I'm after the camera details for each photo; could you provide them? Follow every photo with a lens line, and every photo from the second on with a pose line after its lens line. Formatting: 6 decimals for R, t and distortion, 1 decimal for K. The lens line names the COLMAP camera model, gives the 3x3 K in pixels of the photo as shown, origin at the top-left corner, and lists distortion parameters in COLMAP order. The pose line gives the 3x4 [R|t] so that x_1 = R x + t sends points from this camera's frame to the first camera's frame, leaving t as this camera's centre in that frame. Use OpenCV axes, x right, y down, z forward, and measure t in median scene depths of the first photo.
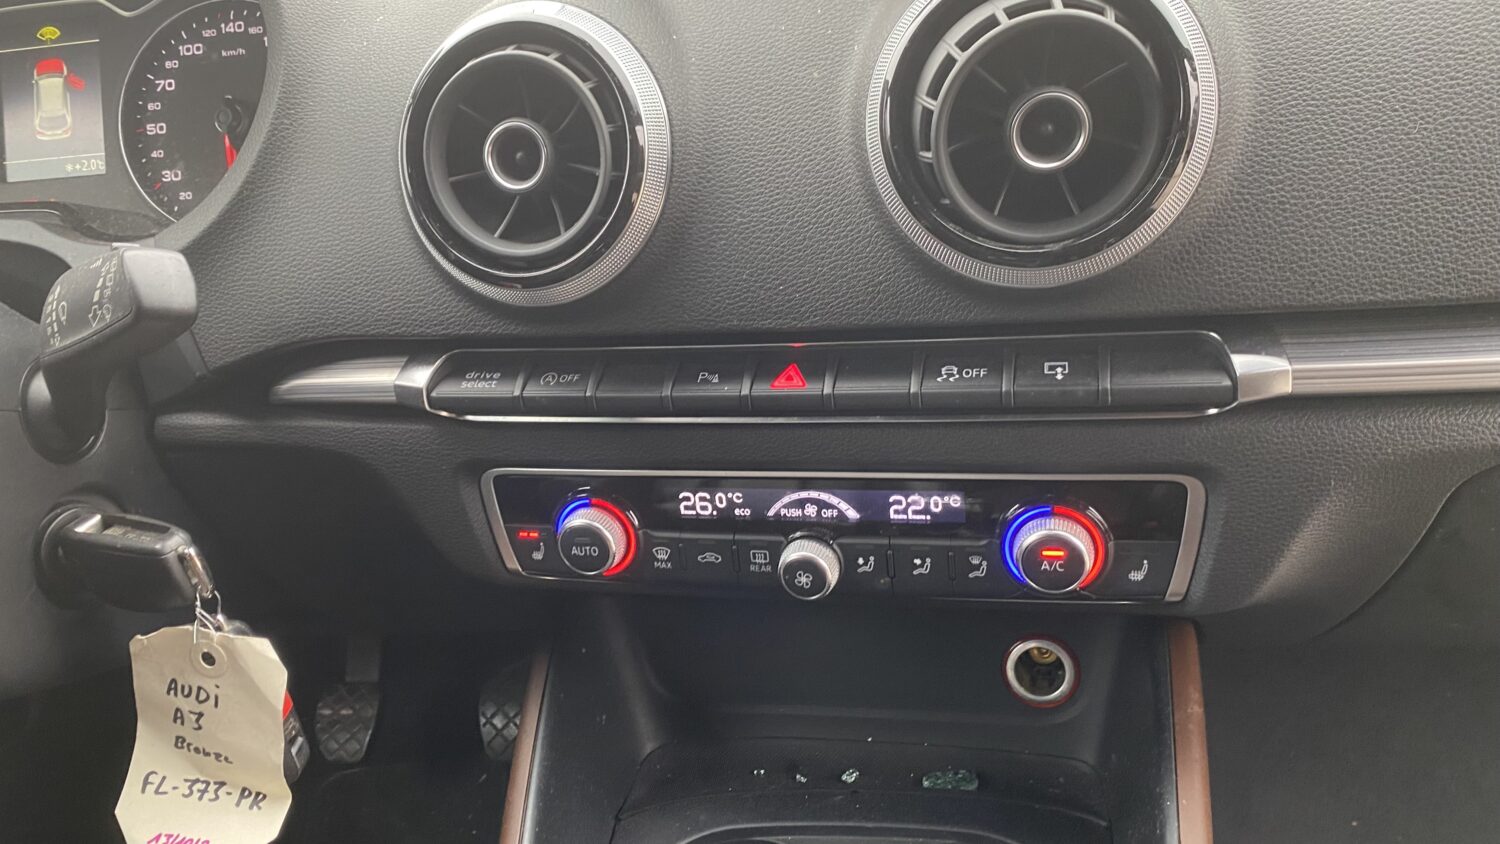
lens RADIAL K [[1058.3, 0, 748.3], [0, 1058.3, 445.9], [0, 0, 1]] dist [0.020566, 0.000812]
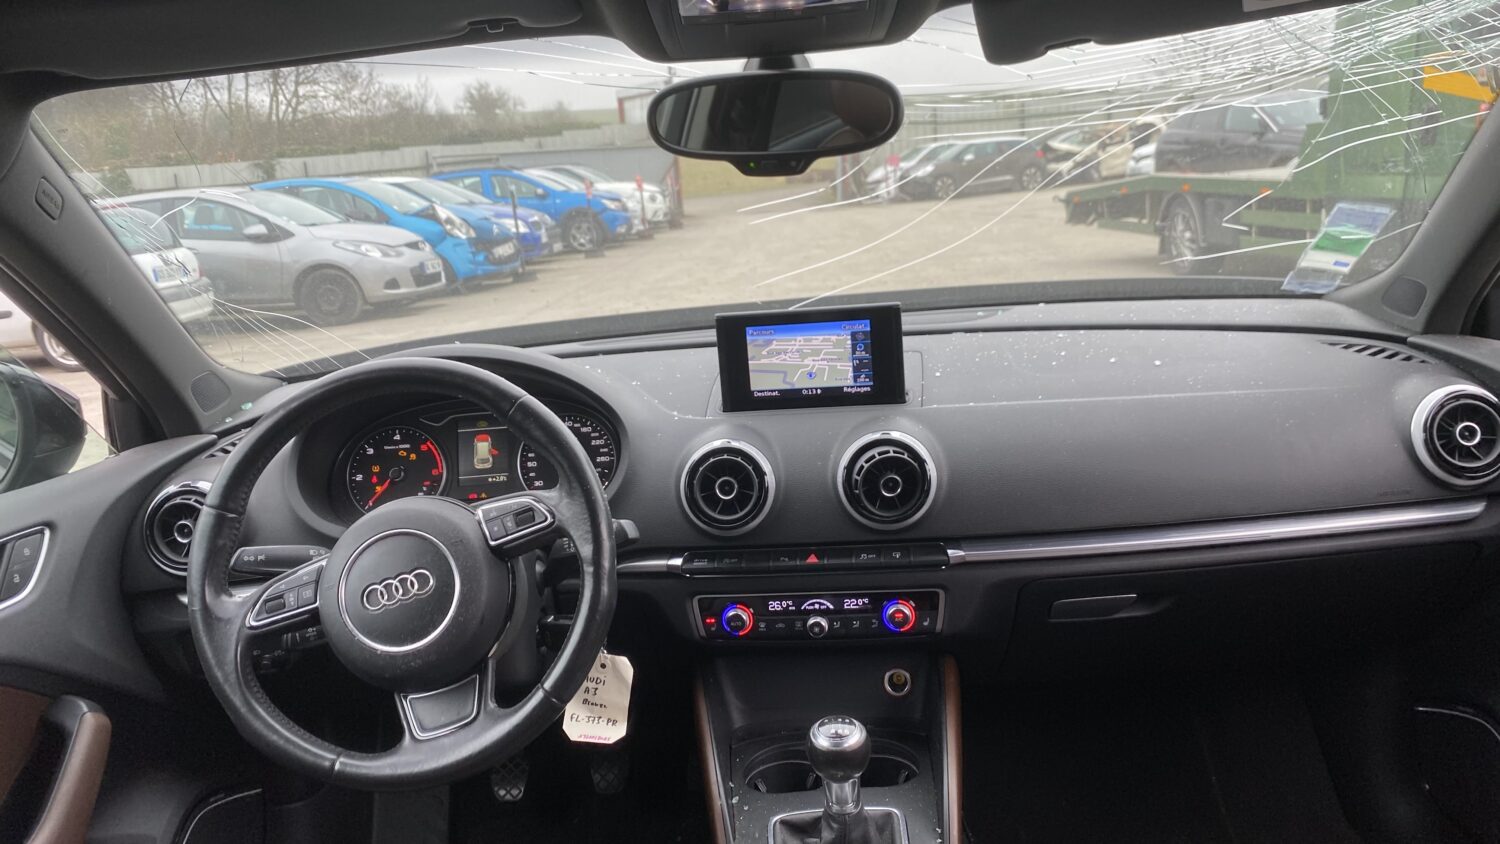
lens RADIAL K [[1222.2, 0, 750.5], [0, 1222.2, 396.4], [0, 0, 1]] dist [0.044616, -0.069881]
pose [[0.986760, 0.011652, 0.161767, -0.644533], [0.027183, 0.971424, -0.235787, 0.278245], [-0.159892, 0.237063, 0.958246, -2.226355]]
